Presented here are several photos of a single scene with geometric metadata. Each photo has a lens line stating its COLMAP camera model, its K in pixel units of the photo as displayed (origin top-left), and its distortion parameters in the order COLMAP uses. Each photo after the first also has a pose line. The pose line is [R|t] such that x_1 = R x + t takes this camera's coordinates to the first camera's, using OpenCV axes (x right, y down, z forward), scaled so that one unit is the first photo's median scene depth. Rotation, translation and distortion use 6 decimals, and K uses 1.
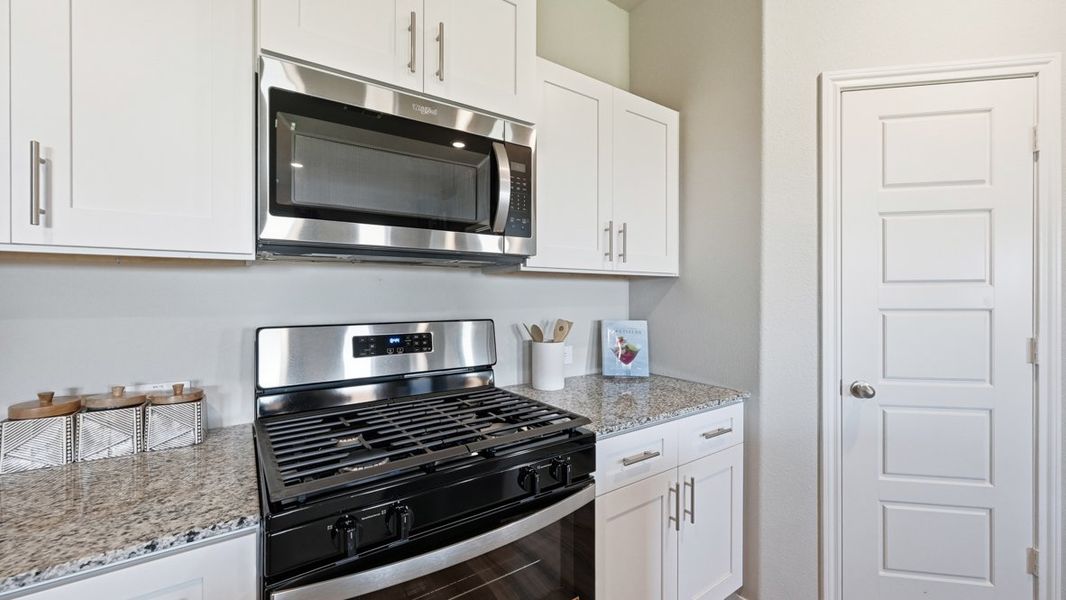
lens RADIAL K [[424.3, 0, 533.5], [0, 424.3, 293.9], [0, 0, 1]] dist [-0.000031, 0.000789]
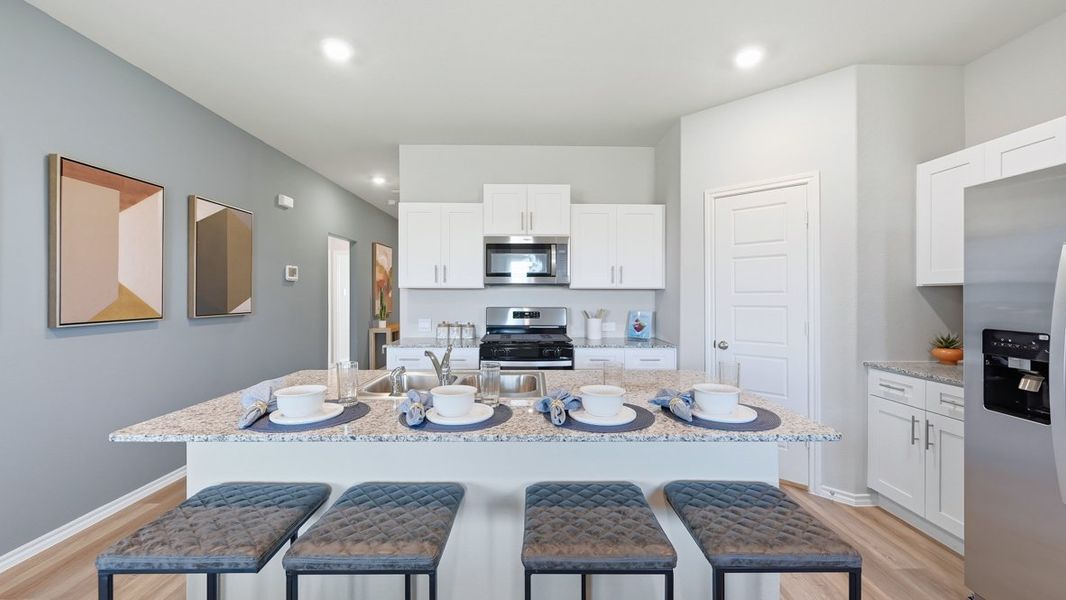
lens RADIAL K [[424.3, 0, 537.2], [0, 424.3, 294.5], [0, 0, 1]] dist [-0.000031, 0.000789]
pose [[0.827546, -0.000729, -0.561398, 1.326193], [-0.002721, 0.999982, -0.005309, -0.004358], [0.561392, 0.005921, 0.827529, -1.319165]]
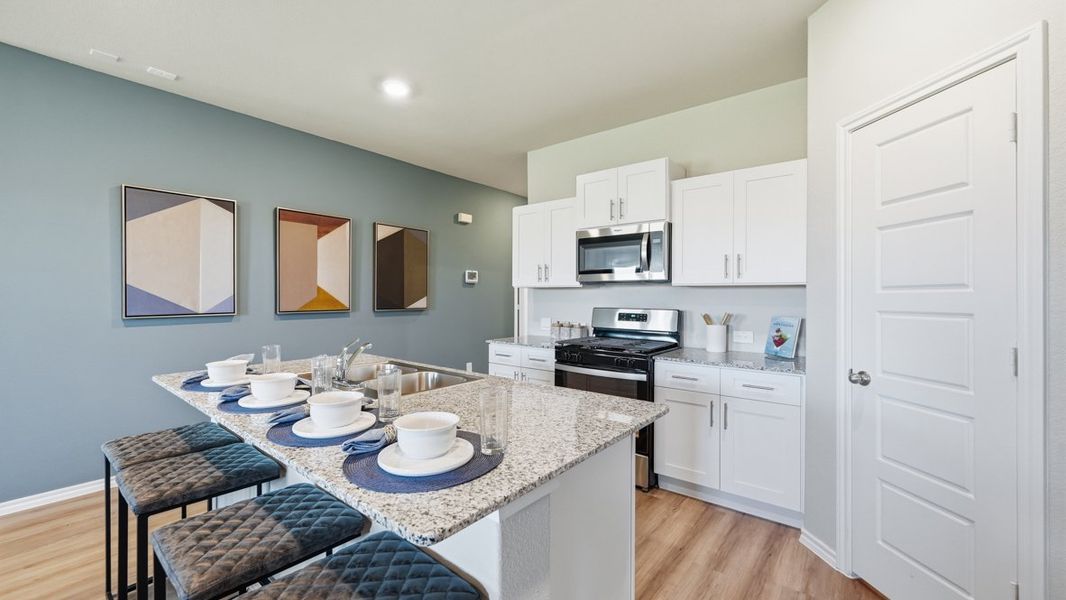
lens RADIAL K [[424.3, 0, 537.8], [0, 424.3, 294.8], [0, 0, 1]] dist [-0.000031, 0.000789]
pose [[0.282609, -0.002729, -0.959231, 1.870901], [-0.005798, 0.999973, -0.004553, 0.001734], [0.959218, 0.006849, 0.282585, -0.236671]]
